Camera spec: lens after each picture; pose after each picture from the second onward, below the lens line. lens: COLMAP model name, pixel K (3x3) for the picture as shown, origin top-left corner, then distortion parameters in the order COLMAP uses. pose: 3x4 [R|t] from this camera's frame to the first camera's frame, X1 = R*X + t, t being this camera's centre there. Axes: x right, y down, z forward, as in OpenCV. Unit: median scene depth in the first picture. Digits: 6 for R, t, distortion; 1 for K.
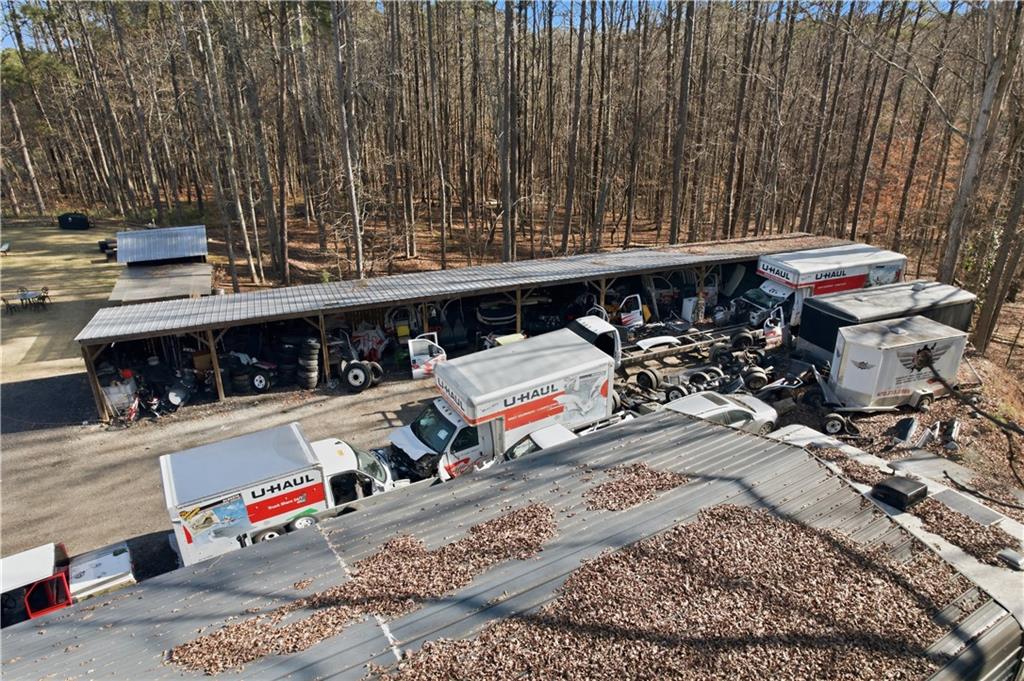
lens RADIAL K [[658.8, 0, 512.0], [0, 658.8, 340.5], [0, 0, 1]] dist [-0.066233, 0.060169]
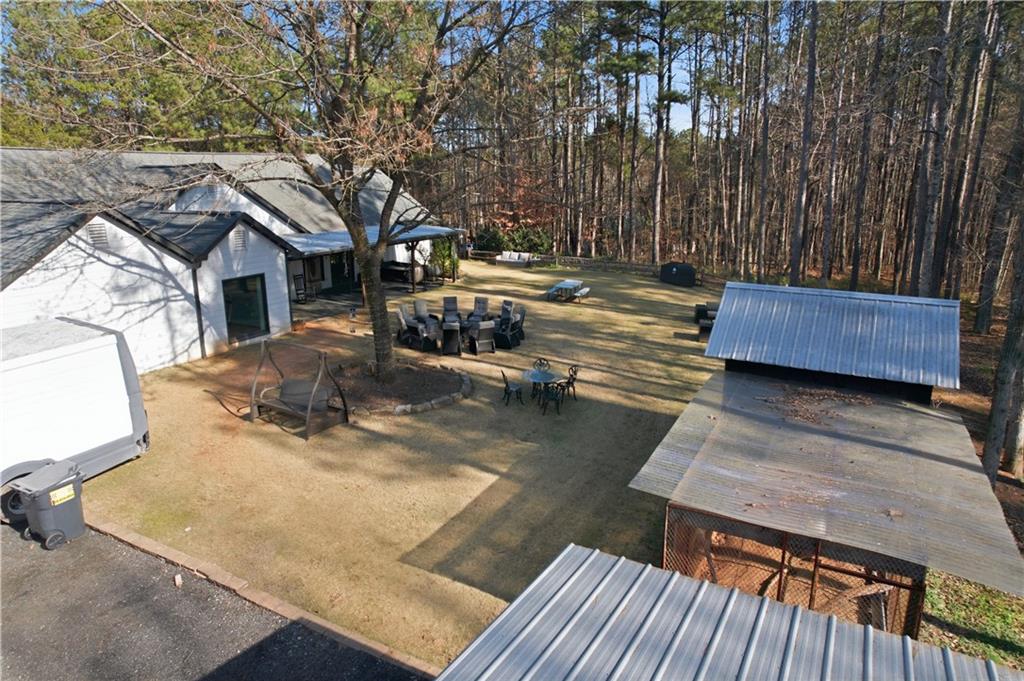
lens RADIAL K [[658.8, 0, 512.0], [0, 658.8, 340.5], [0, 0, 1]] dist [-0.066233, 0.060169]
pose [[0.639632, 0.199285, -0.742399, -0.354289], [-0.299664, 0.954043, -0.002085, -0.083393], [0.707865, 0.223804, 0.669955, 0.587188]]
